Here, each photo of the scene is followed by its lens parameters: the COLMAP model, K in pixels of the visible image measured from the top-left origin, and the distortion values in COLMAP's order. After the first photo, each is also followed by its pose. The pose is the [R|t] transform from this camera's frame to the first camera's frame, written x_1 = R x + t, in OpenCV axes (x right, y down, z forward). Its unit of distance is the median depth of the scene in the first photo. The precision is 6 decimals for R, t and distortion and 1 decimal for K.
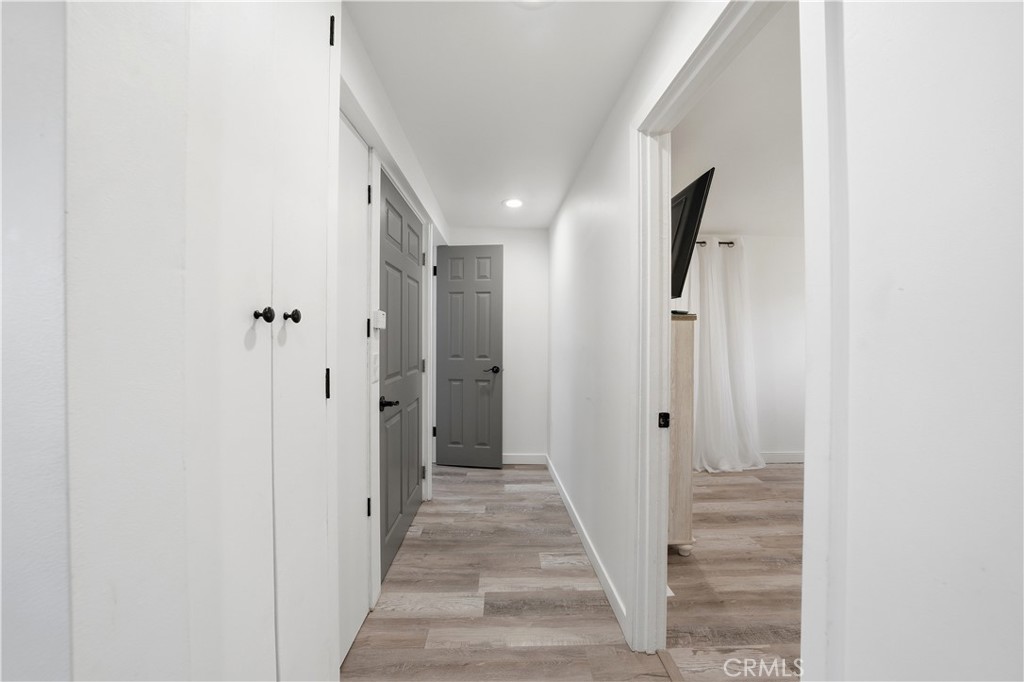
lens RADIAL K [[356.7, 0, 518.8], [0, 356.7, 334.2], [0, 0, 1]] dist [-0.022370, 0.003852]
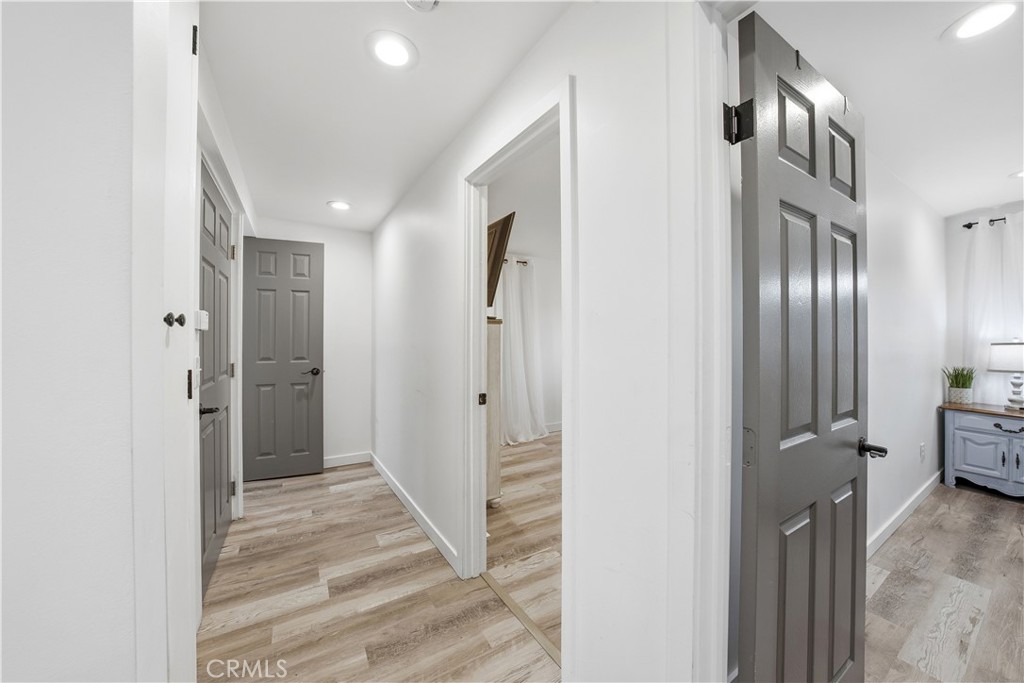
lens RADIAL K [[356.7, 0, 513.1], [0, 356.7, 331.1], [0, 0, 1]] dist [-0.022370, 0.003852]
pose [[0.873657, 0.000739, 0.486543, -0.095816], [0.003244, 0.999968, -0.007345, -0.002254], [-0.486532, 0.007995, 0.873626, -0.152172]]
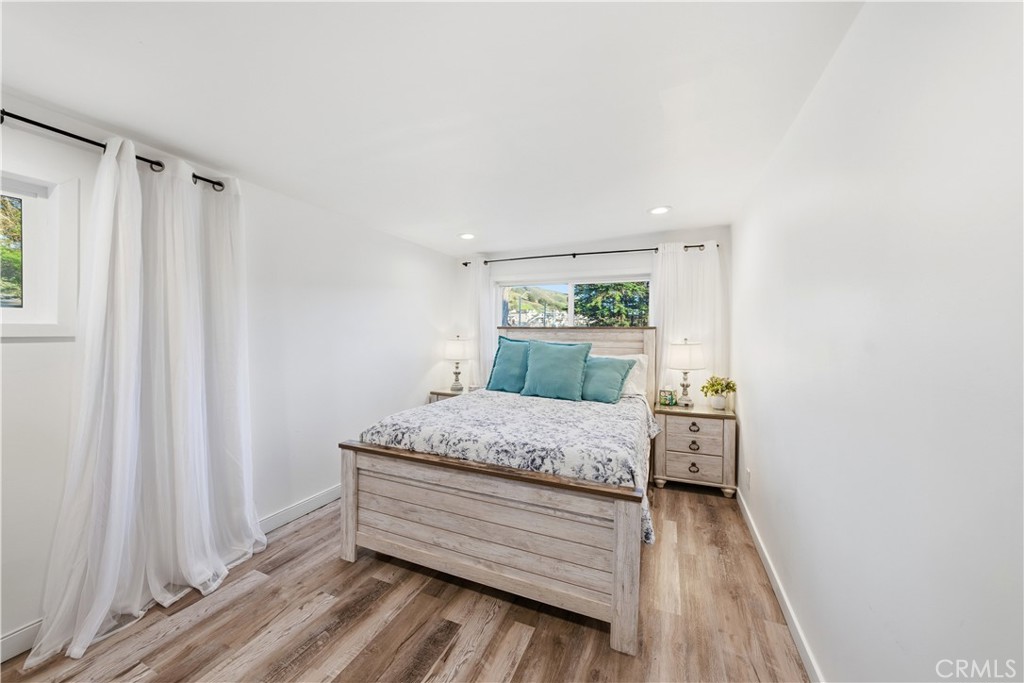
lens RADIAL K [[374.0, 0, 514.5], [0, 374.0, 337.9], [0, 0, 1]] dist [-0.021092, 0.000812]
pose [[0.411530, -0.007552, 0.911365, 0.414723], [-0.000940, 0.999962, 0.008710, -0.002818], [-0.911396, -0.004441, 0.411507, 0.497021]]
